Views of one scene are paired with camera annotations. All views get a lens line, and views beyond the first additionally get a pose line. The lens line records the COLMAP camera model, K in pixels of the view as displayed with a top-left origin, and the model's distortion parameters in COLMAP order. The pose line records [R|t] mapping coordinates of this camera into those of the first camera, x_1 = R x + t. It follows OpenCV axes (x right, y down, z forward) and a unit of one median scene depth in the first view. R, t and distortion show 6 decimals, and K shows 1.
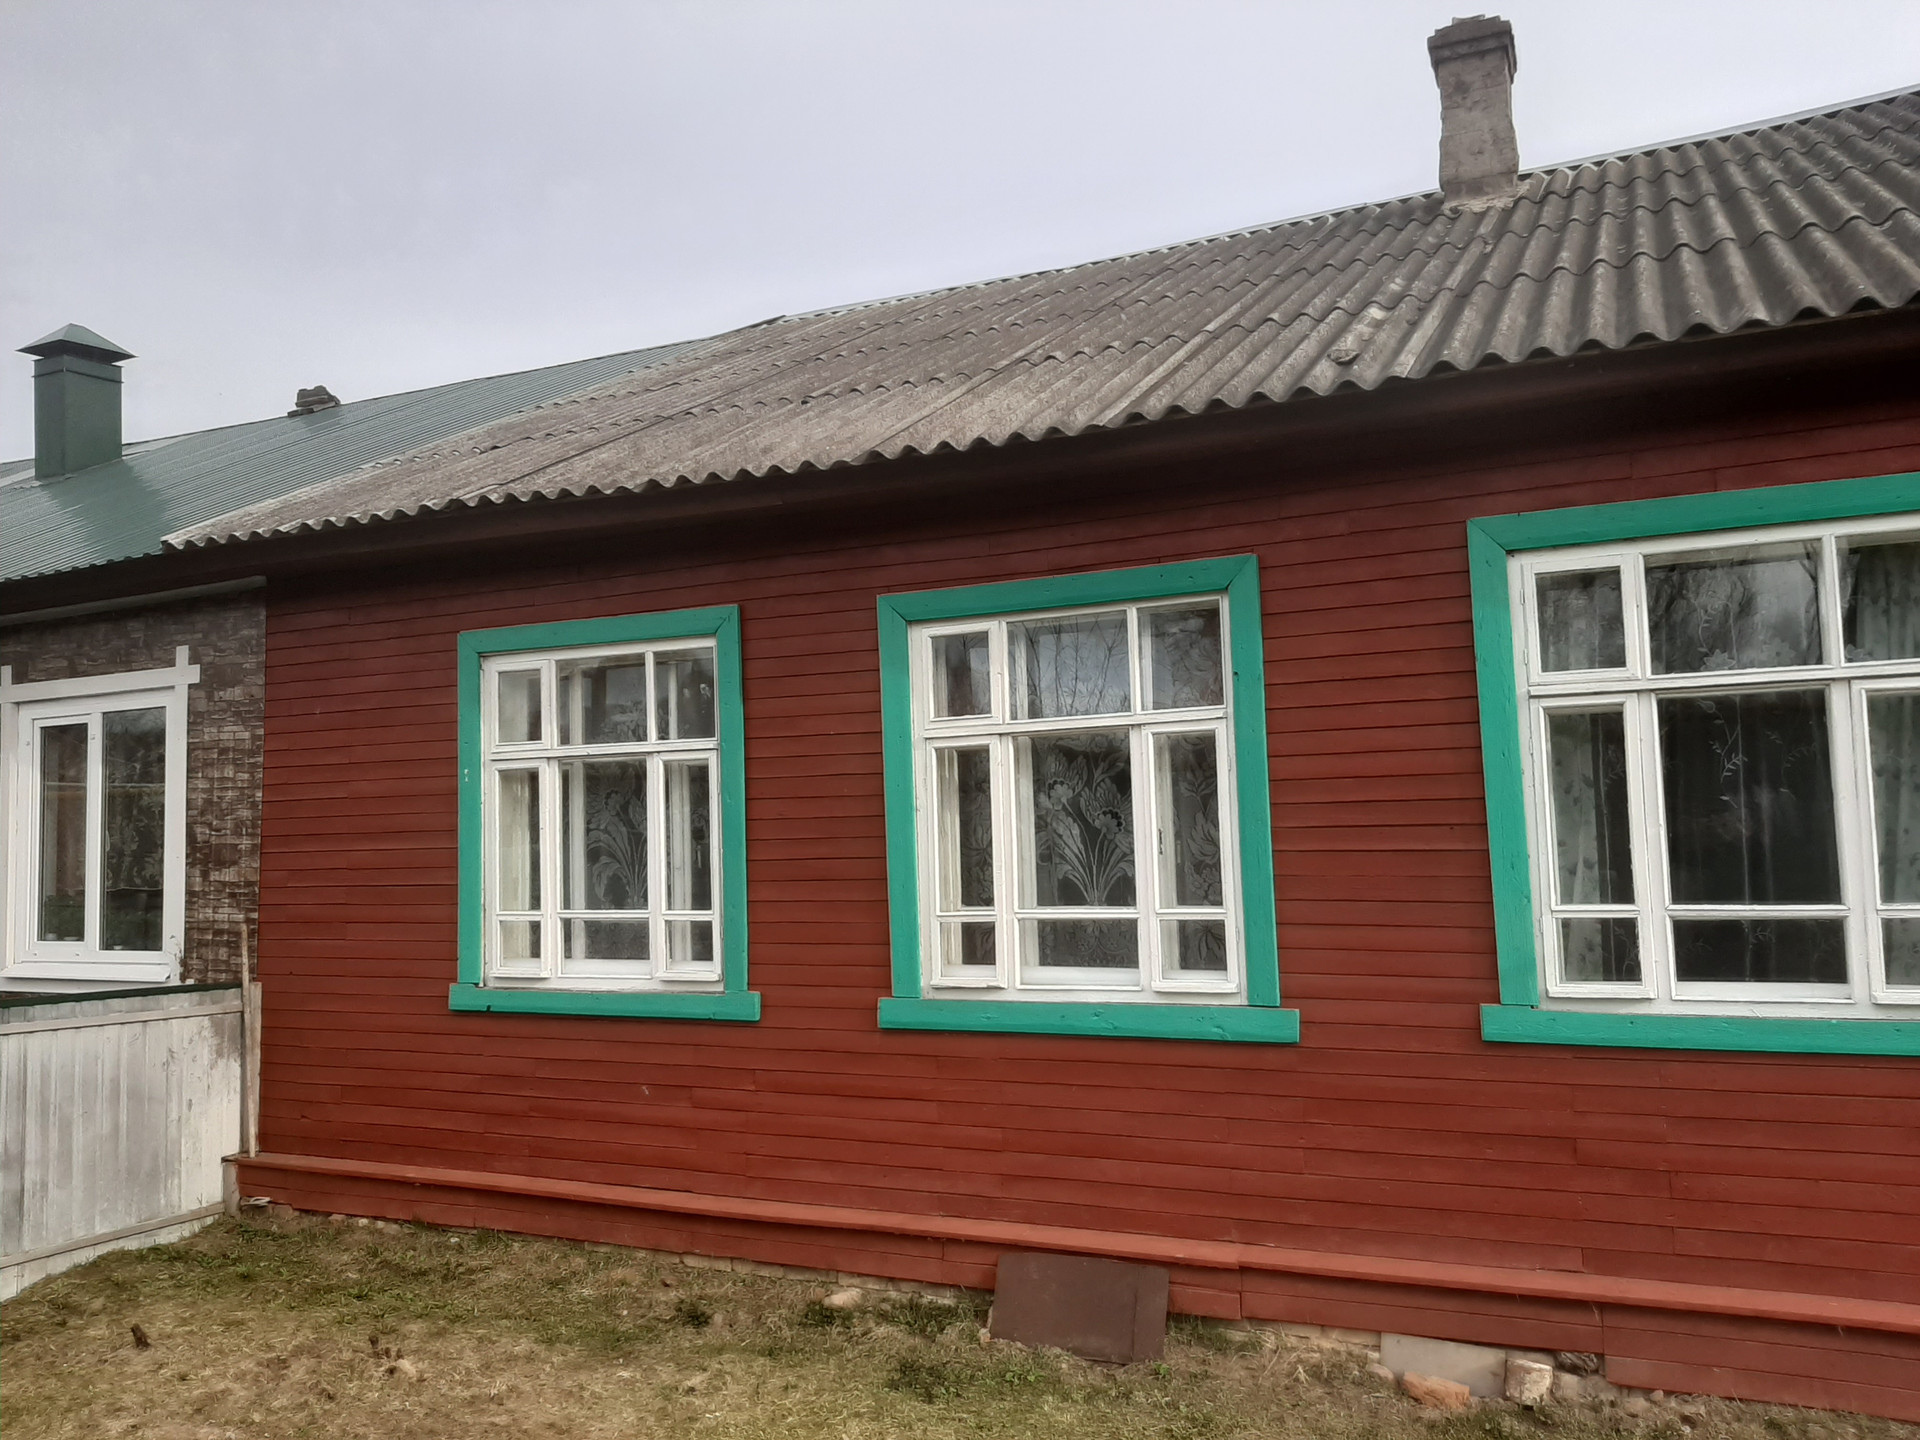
lens RADIAL K [[1540.6, 0, 960.0], [0, 1540.6, 720.0], [0, 0, 1]] dist [-0.008366, -0.004221]
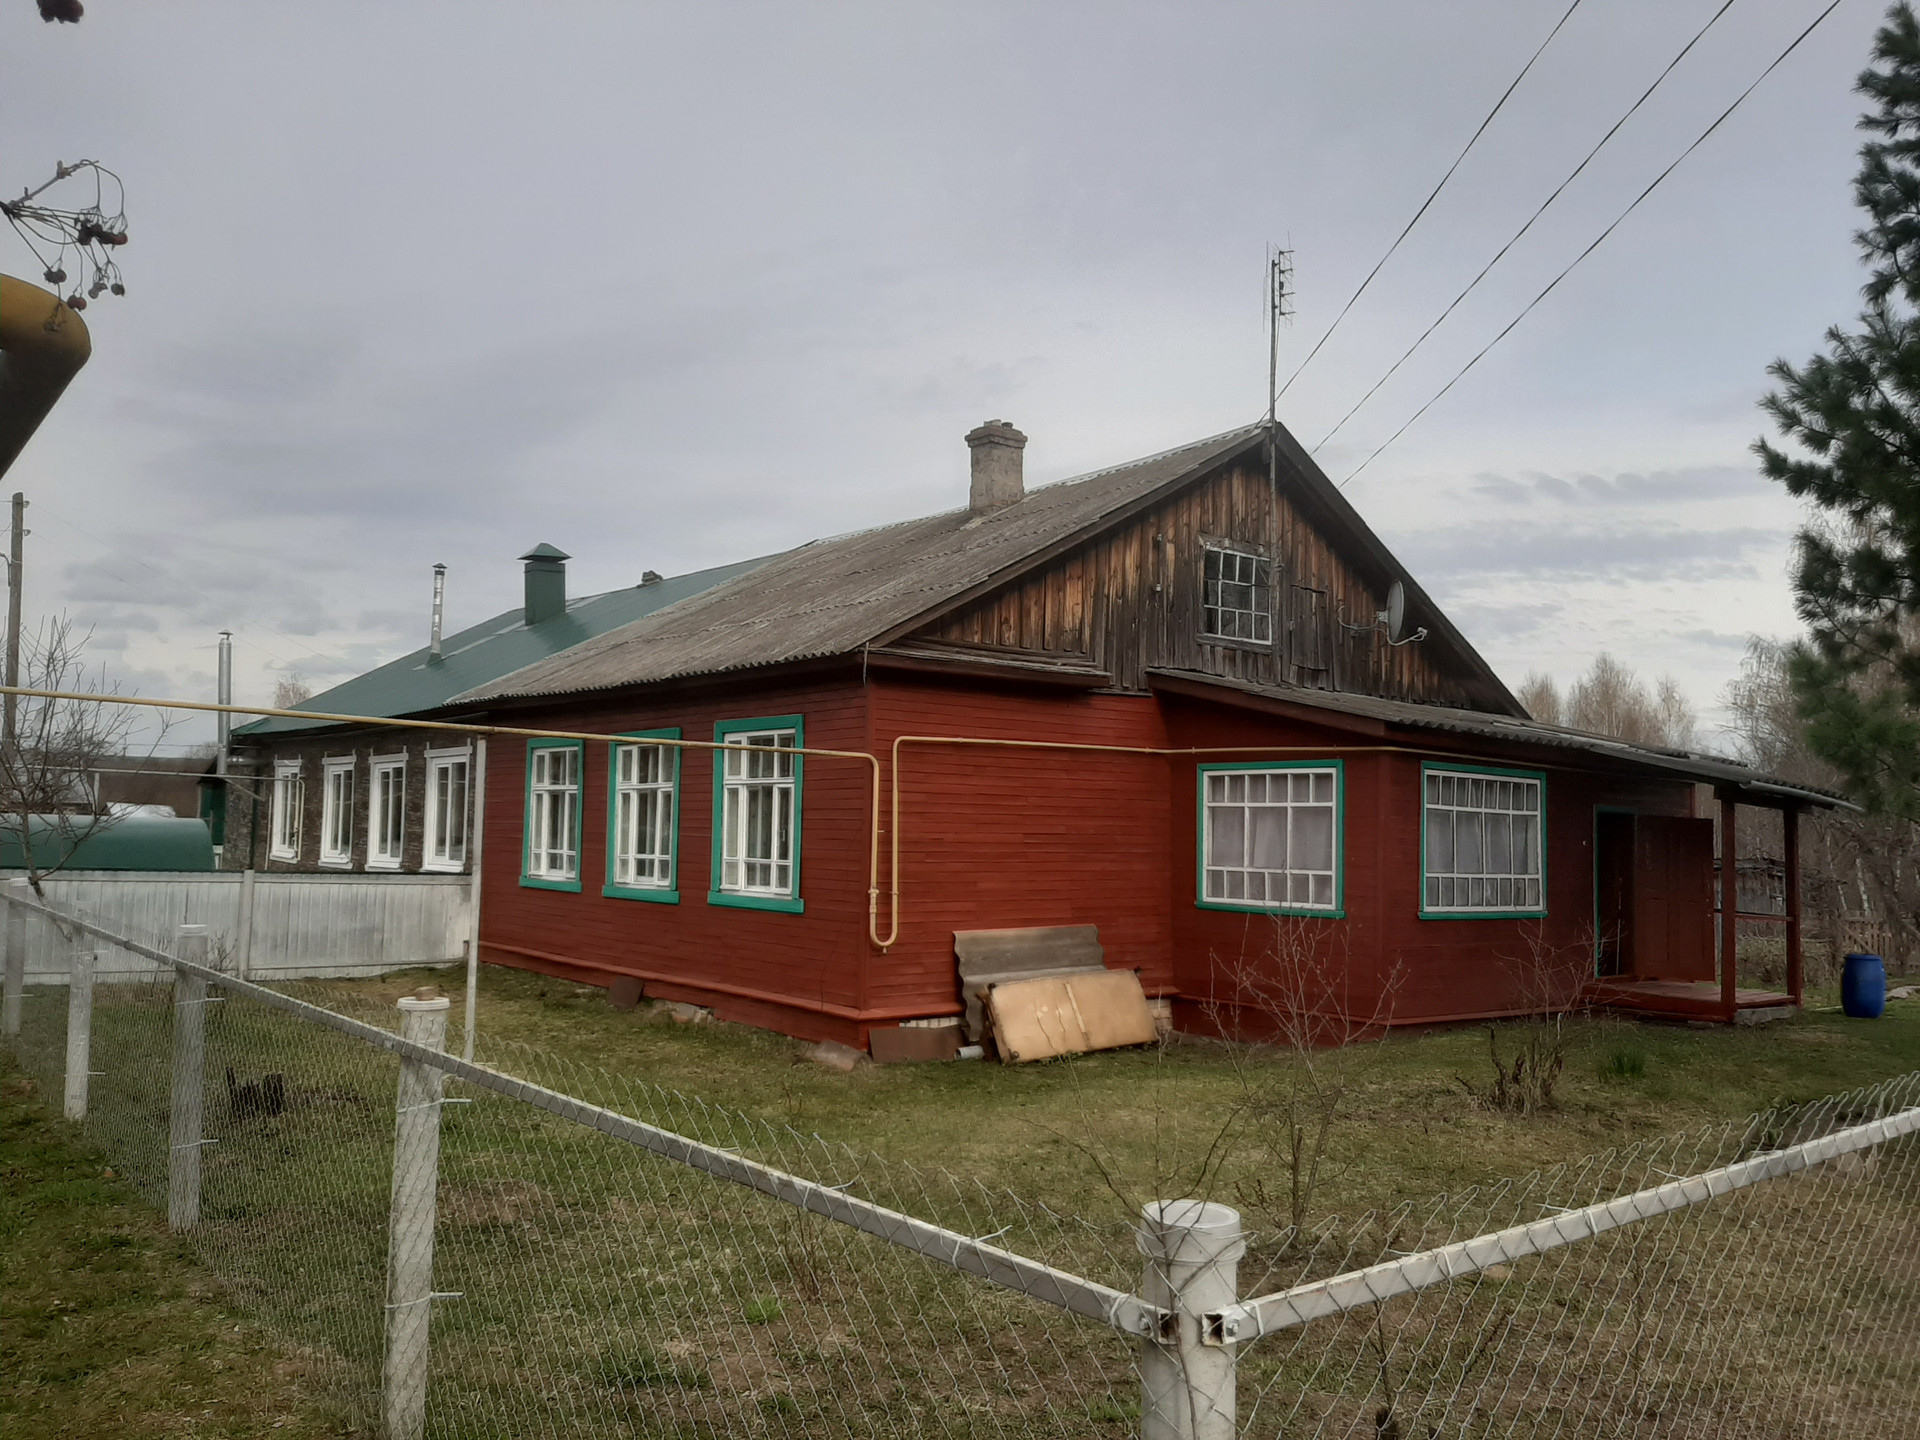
lens RADIAL K [[1467.7, 0, 960.0], [0, 1467.7, 720.0], [0, 0, 1]] dist [0.026931, -0.003844]
pose [[0.904637, 0.004661, -0.426157, 1.343098], [0.001025, 0.999914, 0.013111, -0.117771], [0.426181, -0.012298, 0.904554, -0.886263]]
